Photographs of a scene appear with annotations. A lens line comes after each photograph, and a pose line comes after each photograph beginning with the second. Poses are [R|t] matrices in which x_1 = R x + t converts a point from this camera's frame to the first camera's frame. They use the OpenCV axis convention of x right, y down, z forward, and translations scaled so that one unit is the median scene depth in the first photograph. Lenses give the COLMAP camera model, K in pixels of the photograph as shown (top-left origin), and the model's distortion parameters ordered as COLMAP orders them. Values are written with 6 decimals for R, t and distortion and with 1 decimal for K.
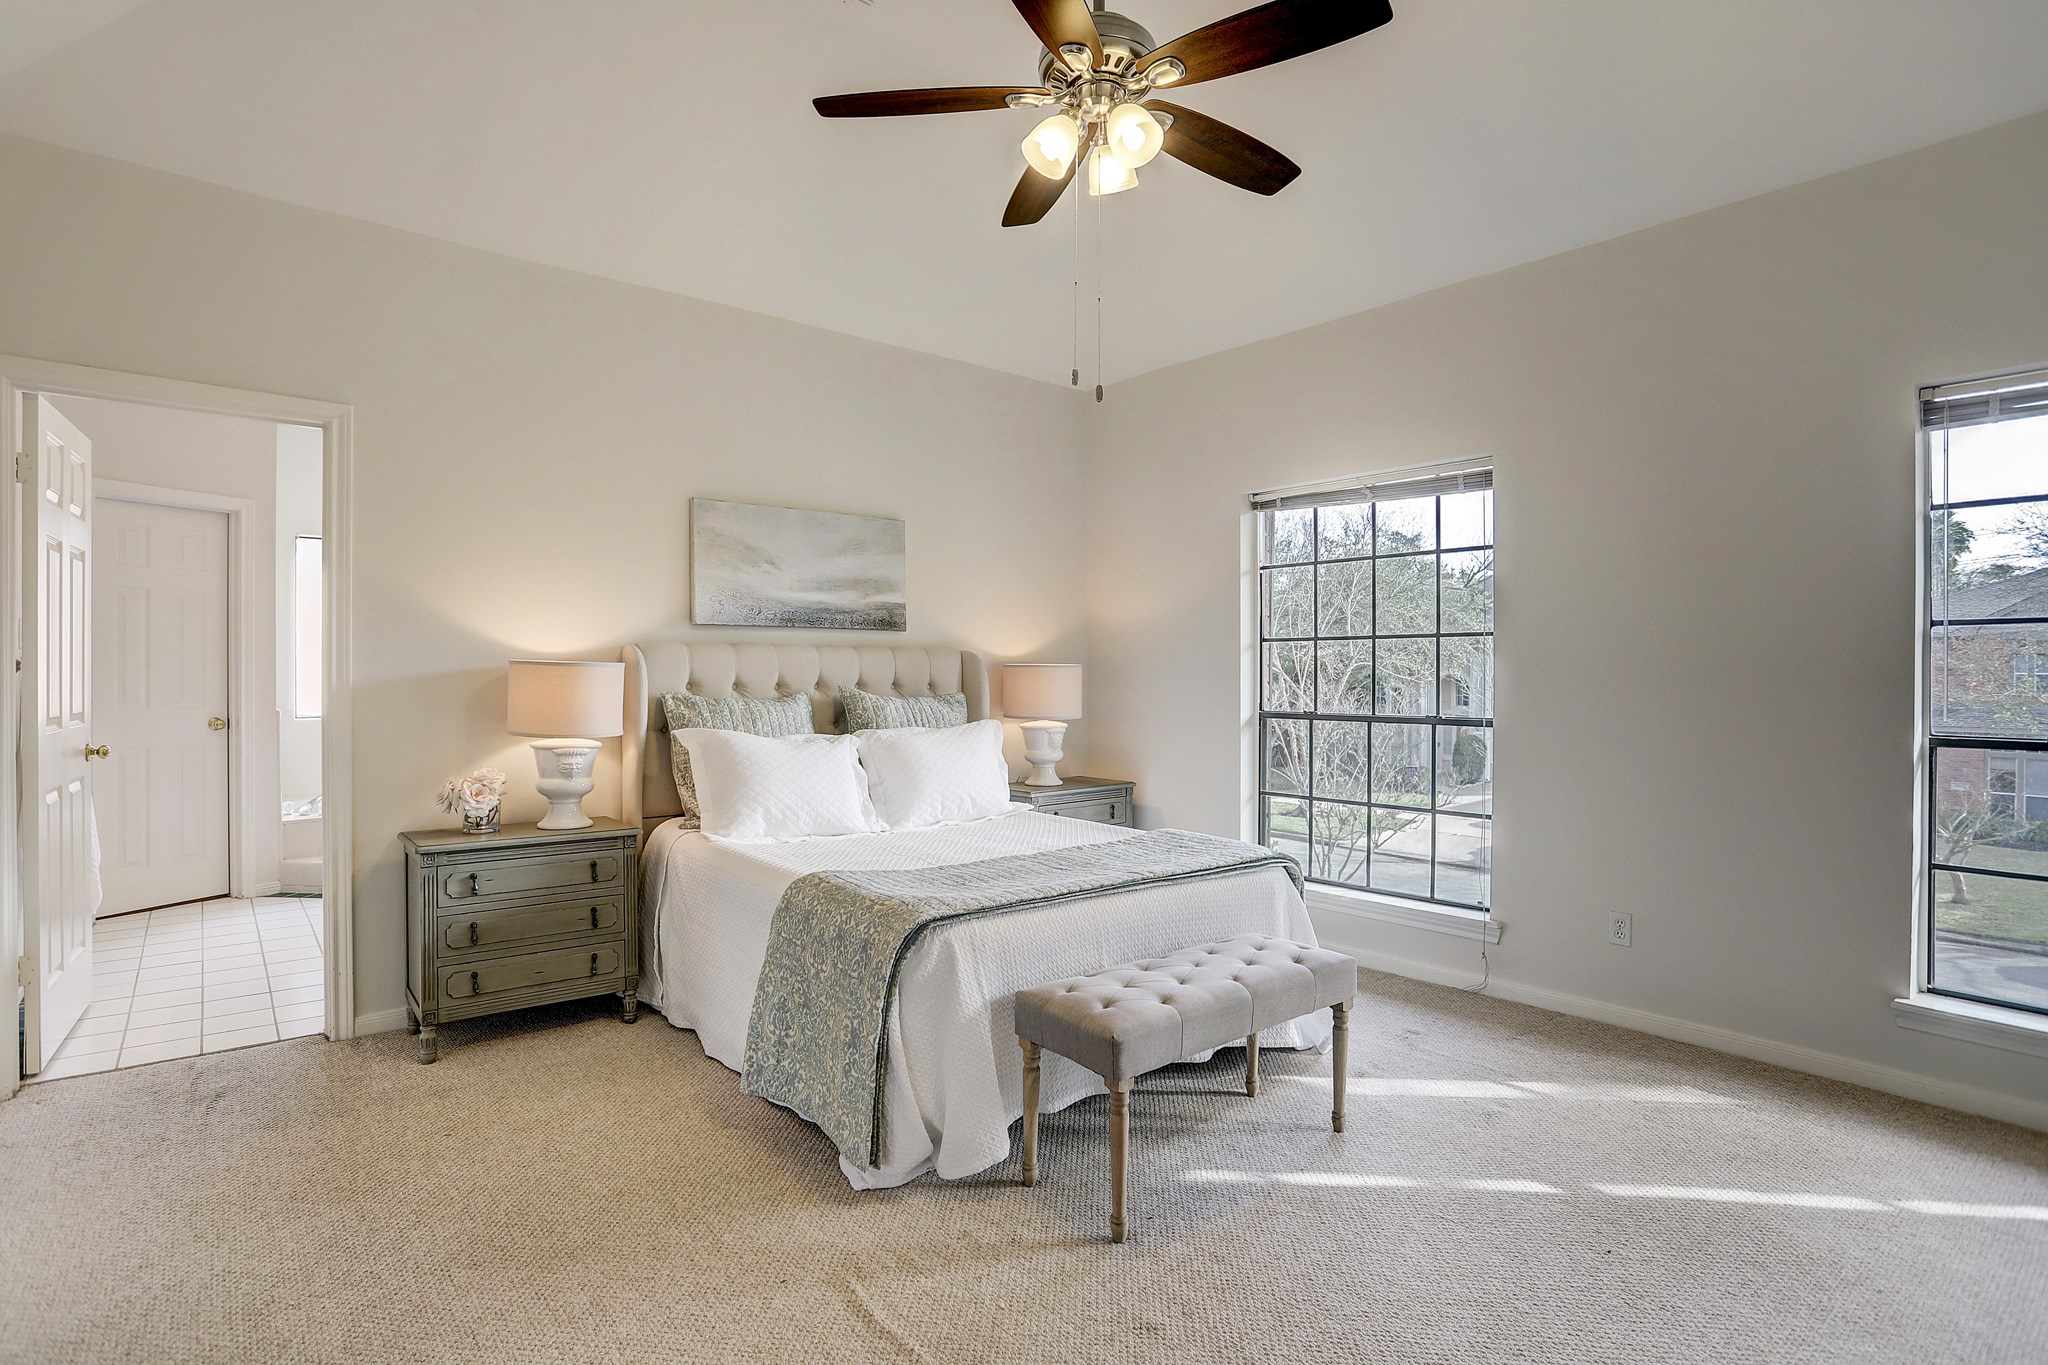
lens RADIAL K [[1008.8, 0, 1025.6], [0, 1008.8, 673.9], [0, 0, 1]] dist [-0.066946, 0.026492]
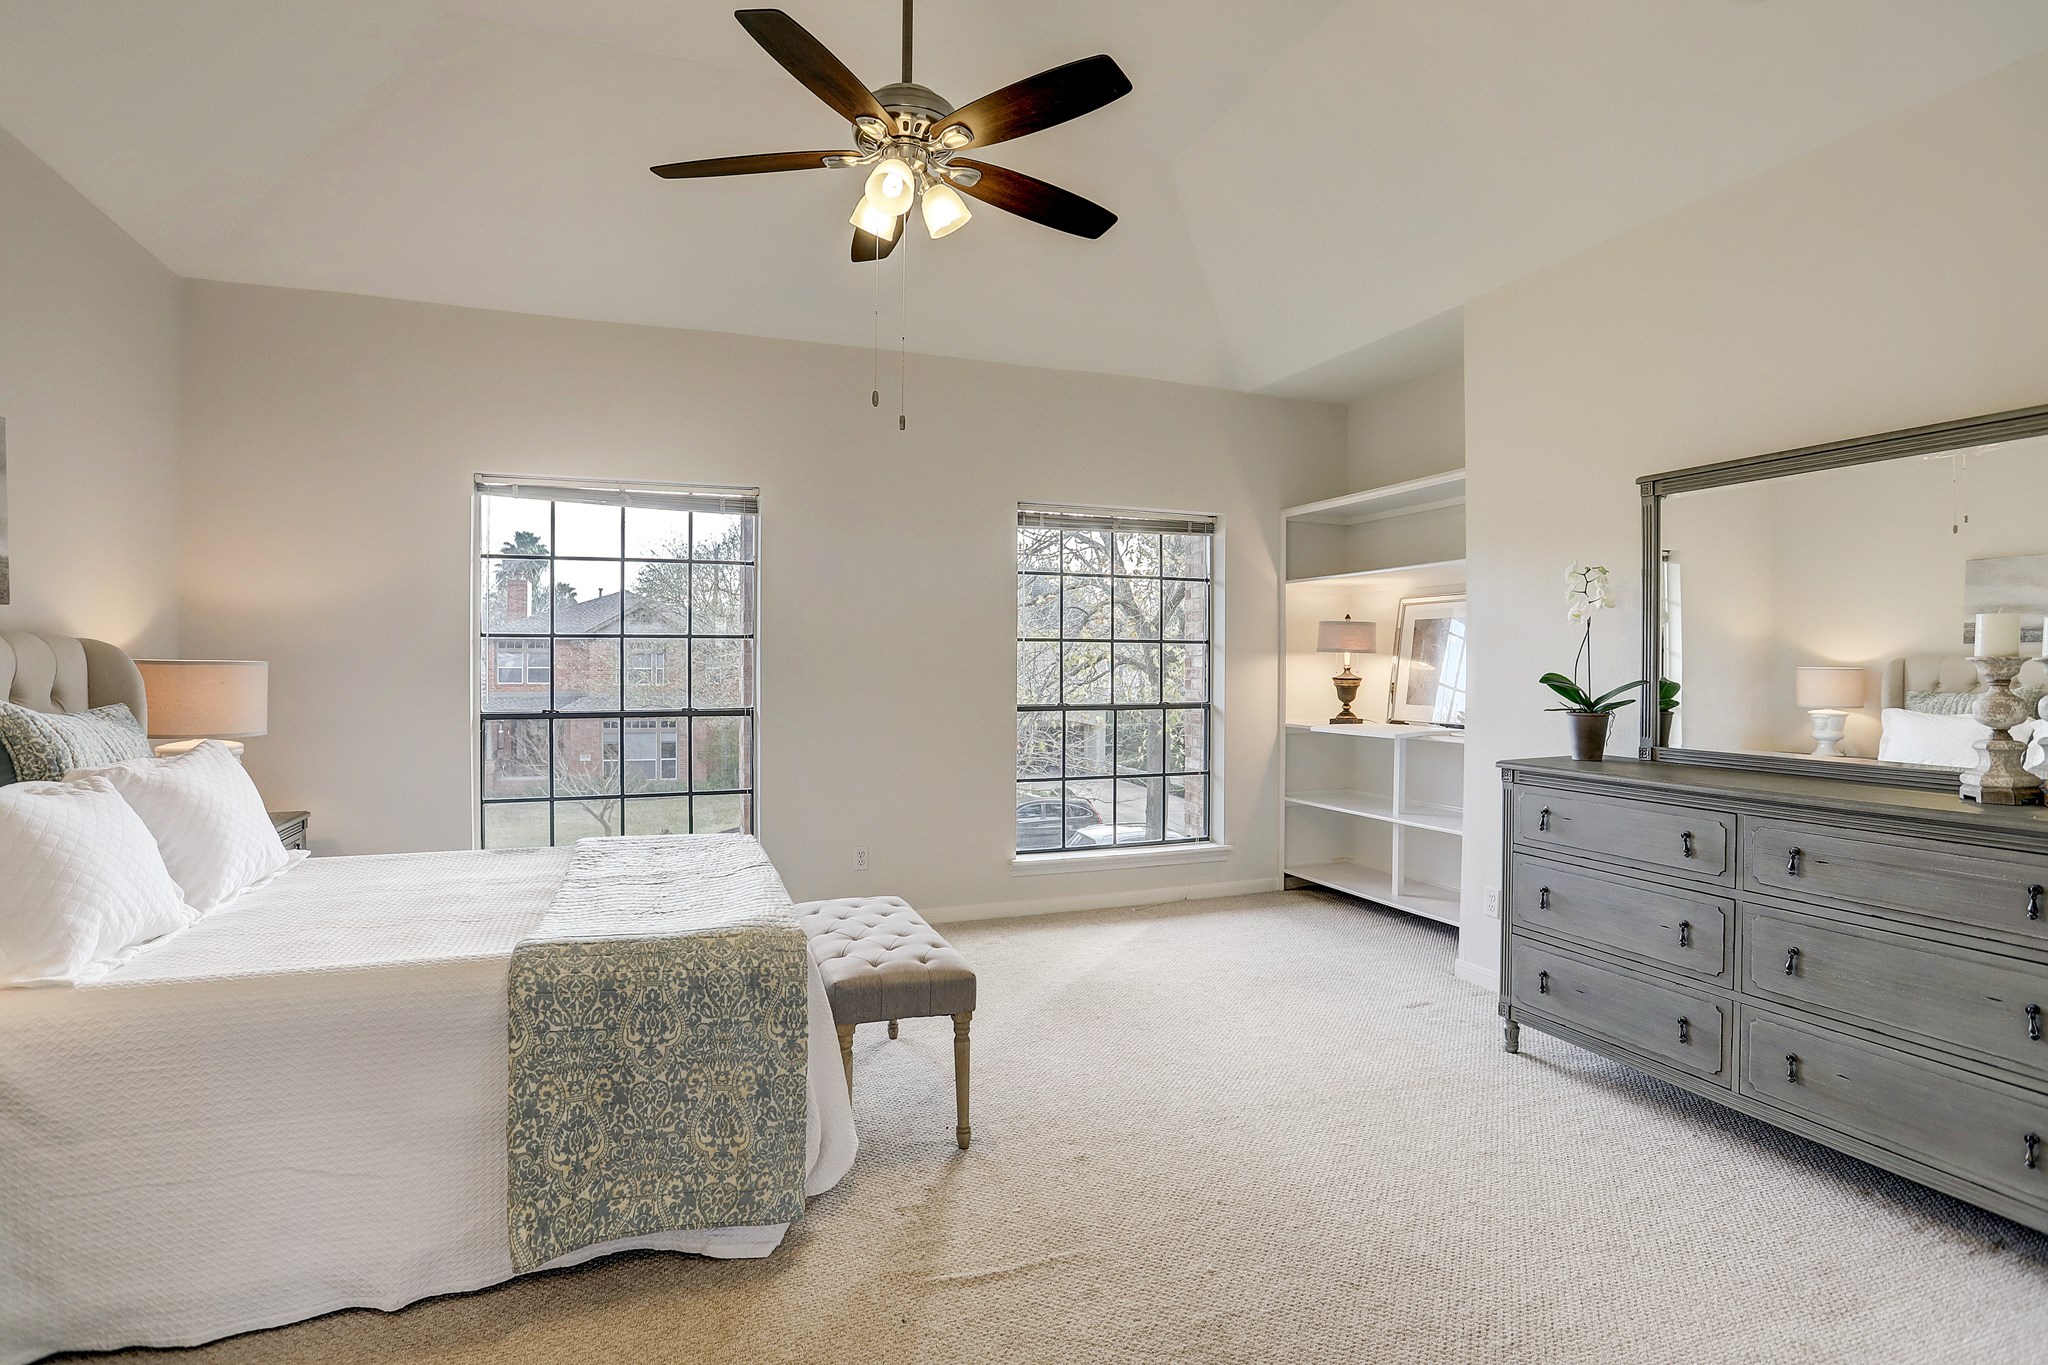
lens RADIAL K [[1008.8, 0, 1025.6], [0, 1008.8, 673.9], [0, 0, 1]] dist [-0.066946, 0.026492]
pose [[0.318166, -0.006002, 0.948016, -0.615729], [0.003594, 0.999980, 0.005125, -0.001844], [-0.948028, 0.001776, 0.318181, 0.332252]]
